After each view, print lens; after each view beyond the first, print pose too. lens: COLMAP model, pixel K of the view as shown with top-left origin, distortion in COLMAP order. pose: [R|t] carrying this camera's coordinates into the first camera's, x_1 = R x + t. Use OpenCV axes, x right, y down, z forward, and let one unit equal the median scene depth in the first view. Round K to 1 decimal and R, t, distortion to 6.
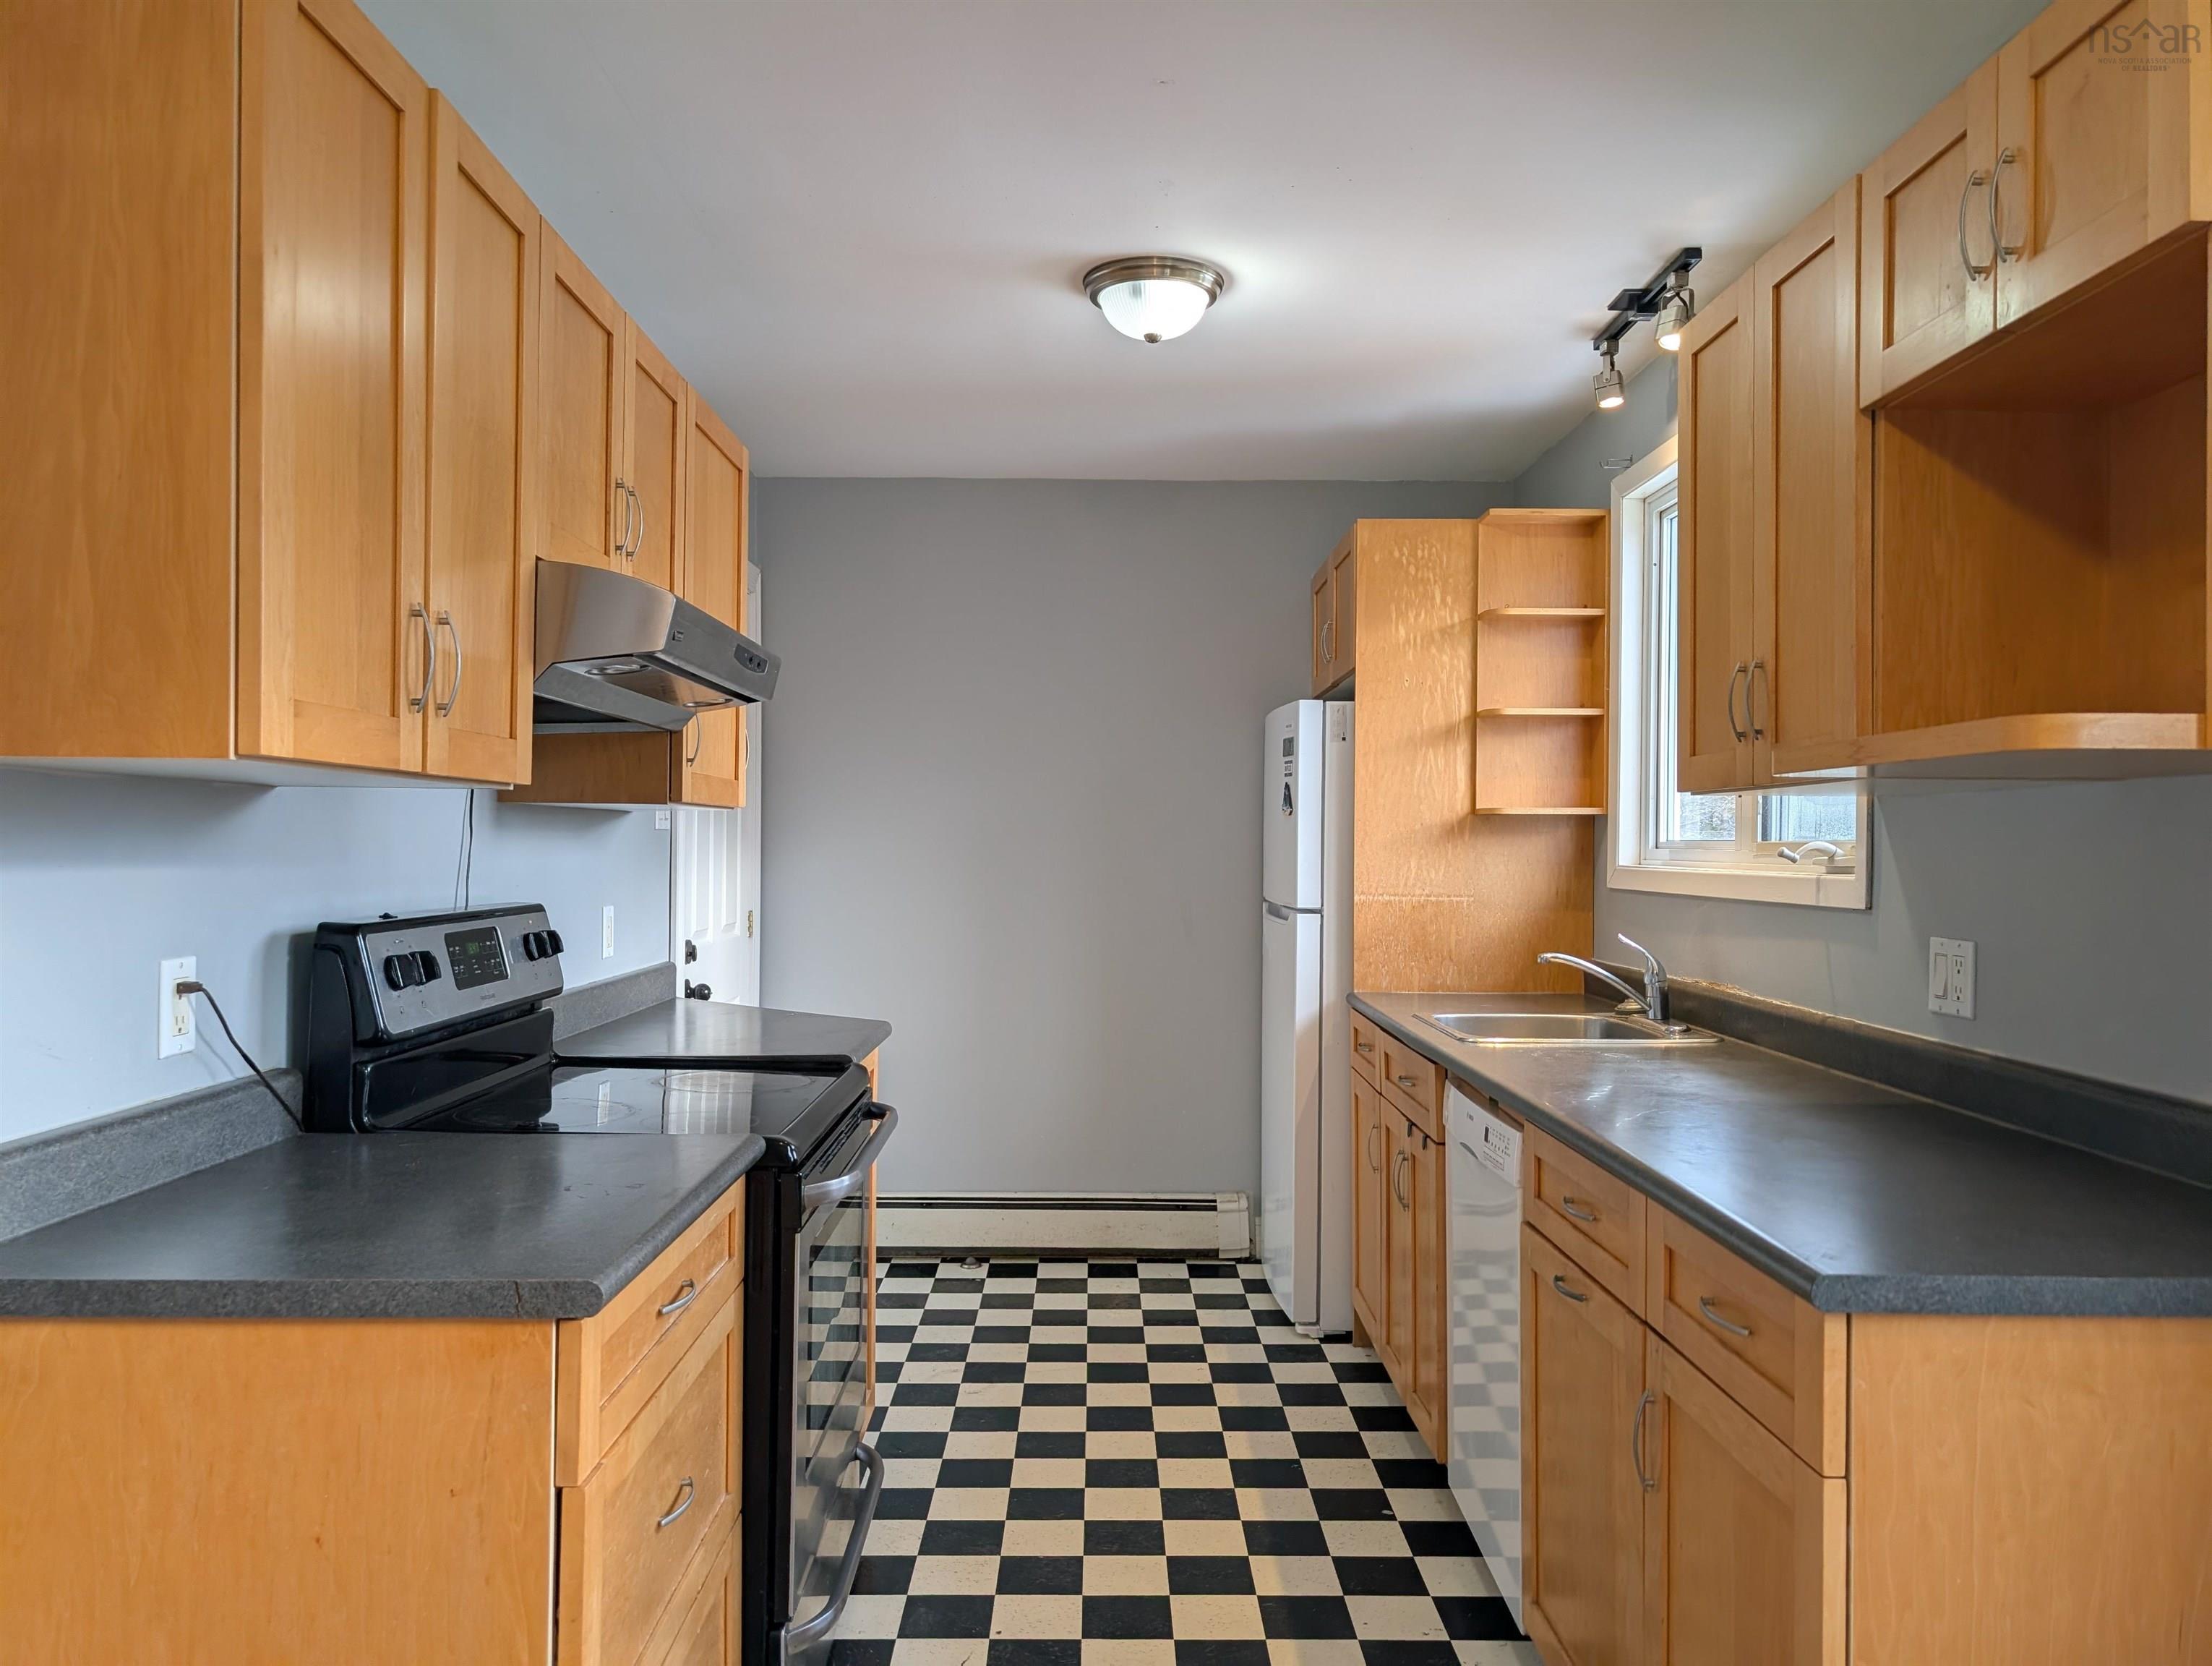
lens RADIAL K [[1588.9, 0, 1103.4], [0, 1588.9, 836.6], [0, 0, 1]] dist [0.020083, -0.009647]
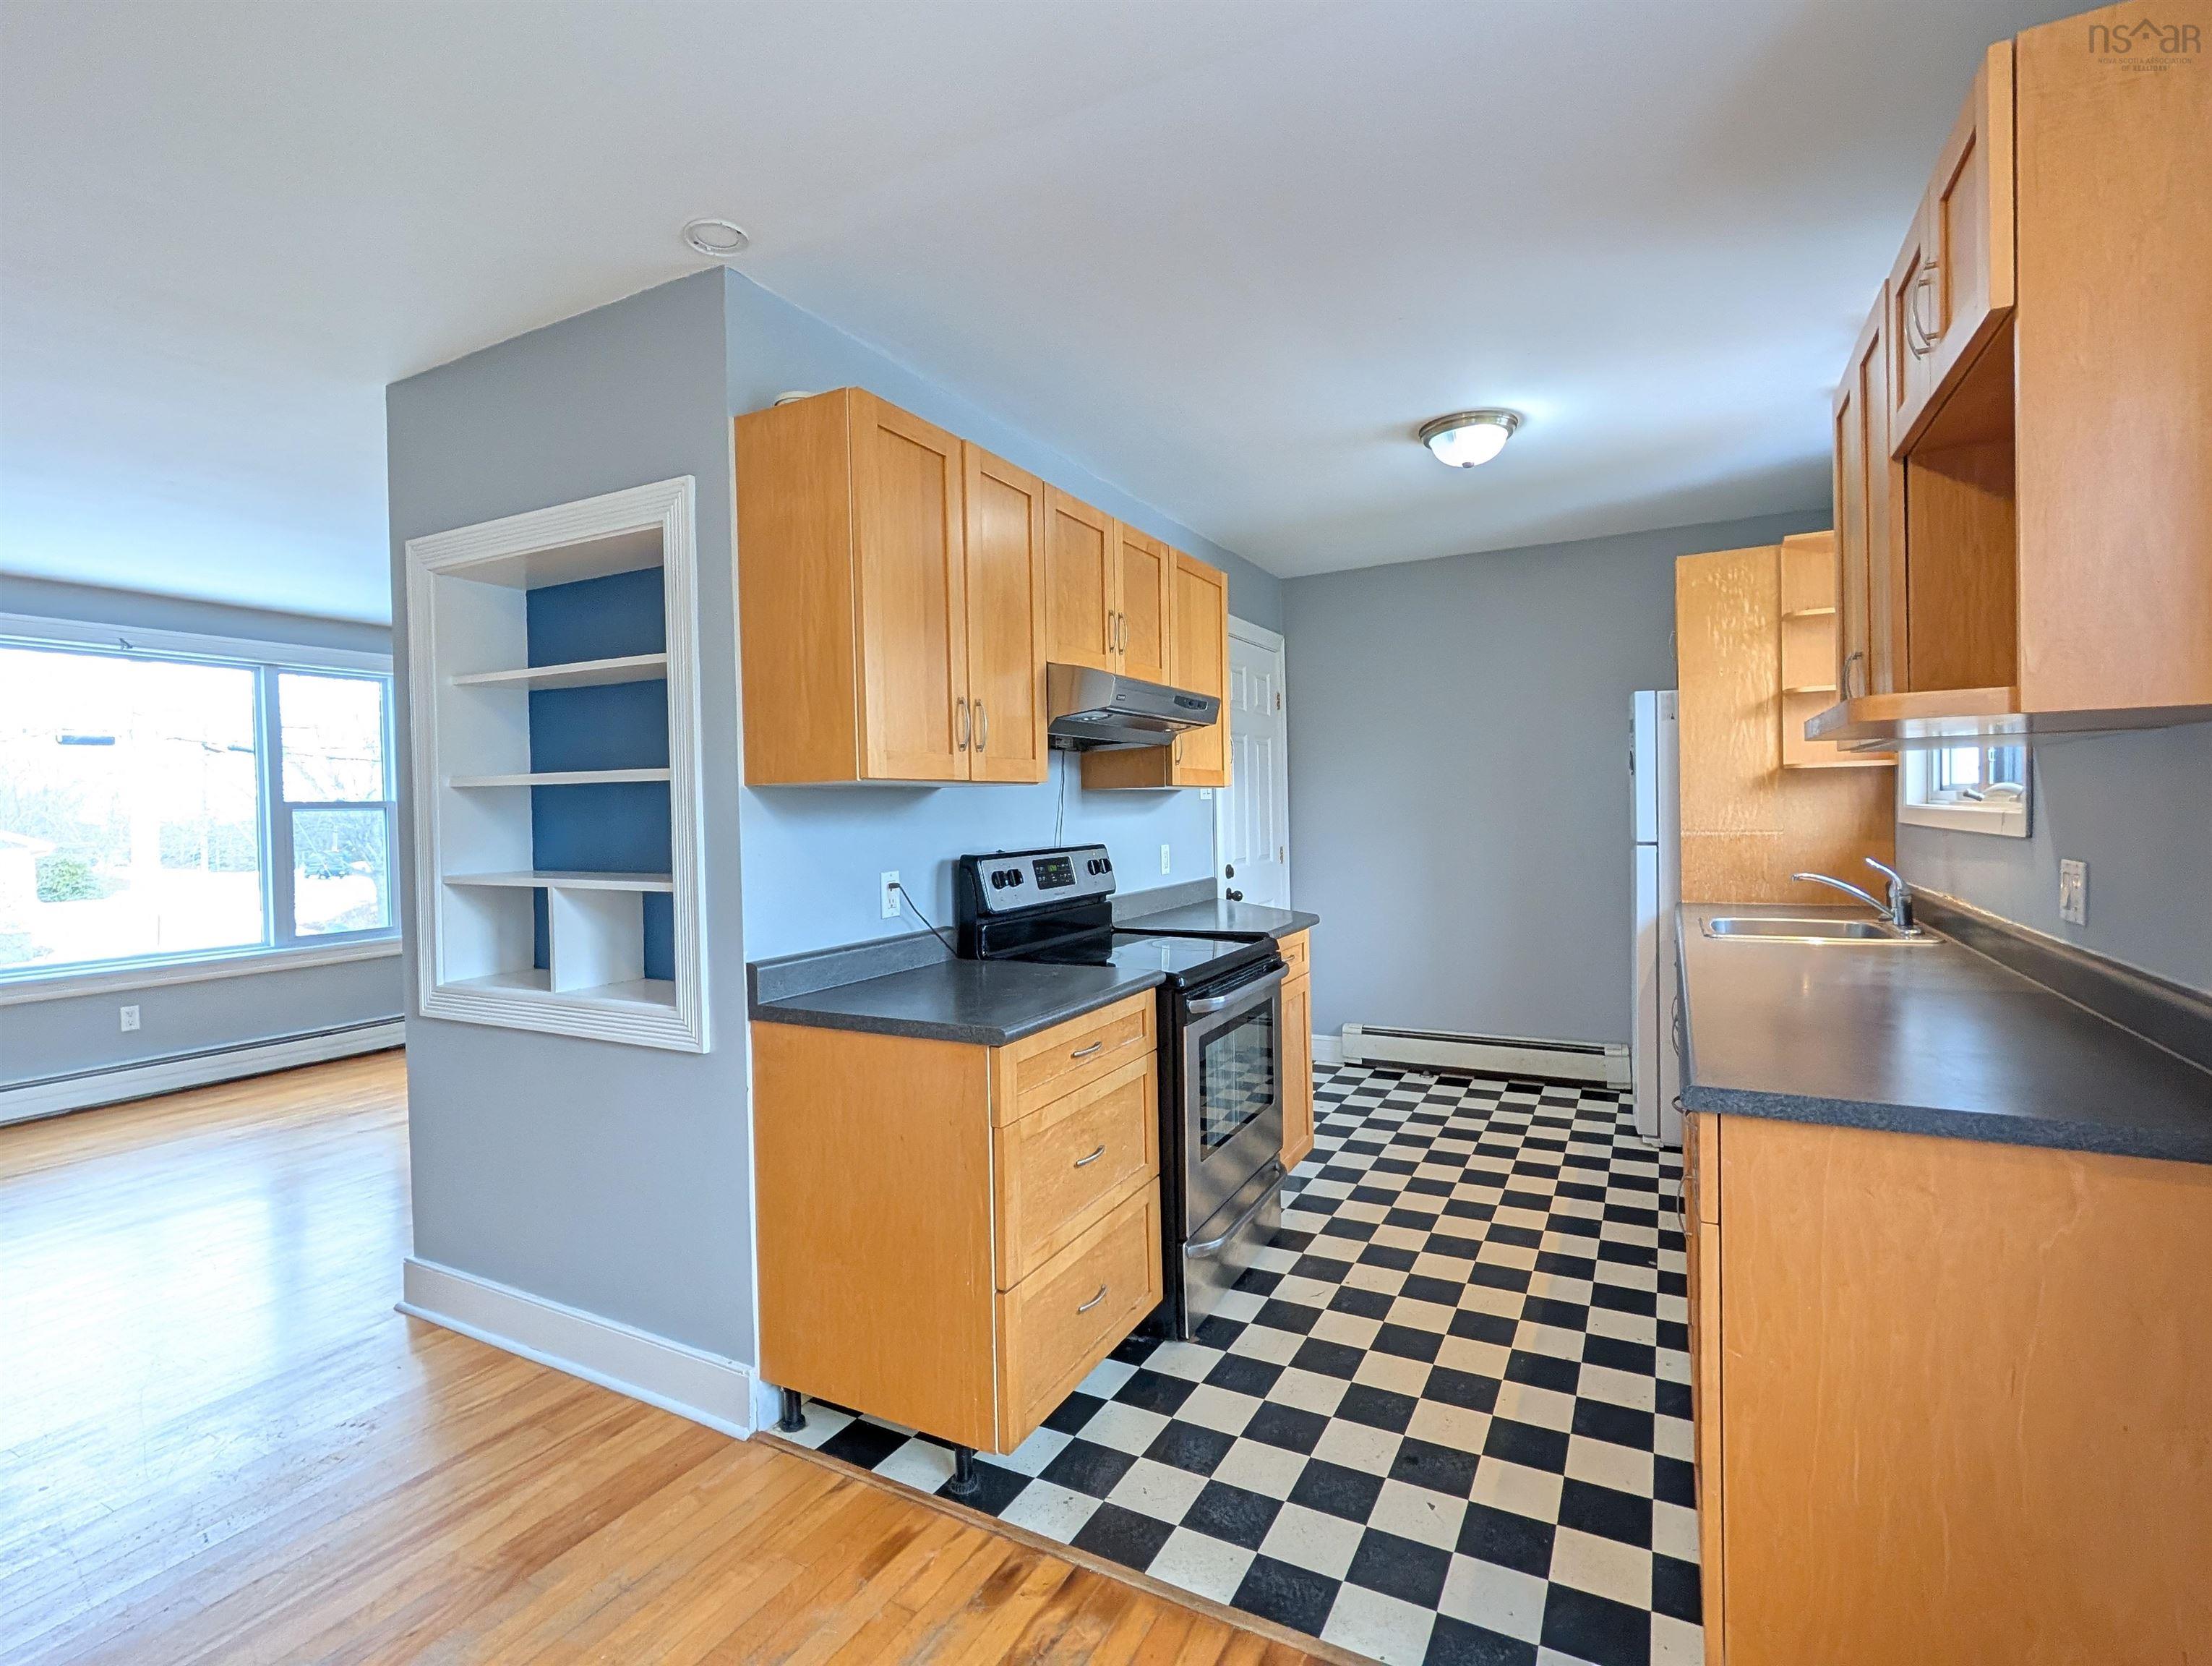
lens RADIAL K [[1048.2, 0, 1096.5], [0, 1048.2, 825.9], [0, 0, 1]] dist [0.001217, -0.000406]
pose [[0.877325, -0.018750, -0.479531, 0.208388], [0.031494, 0.999332, 0.018545, -0.001147], [0.478863, -0.031372, 0.877329, -0.054184]]
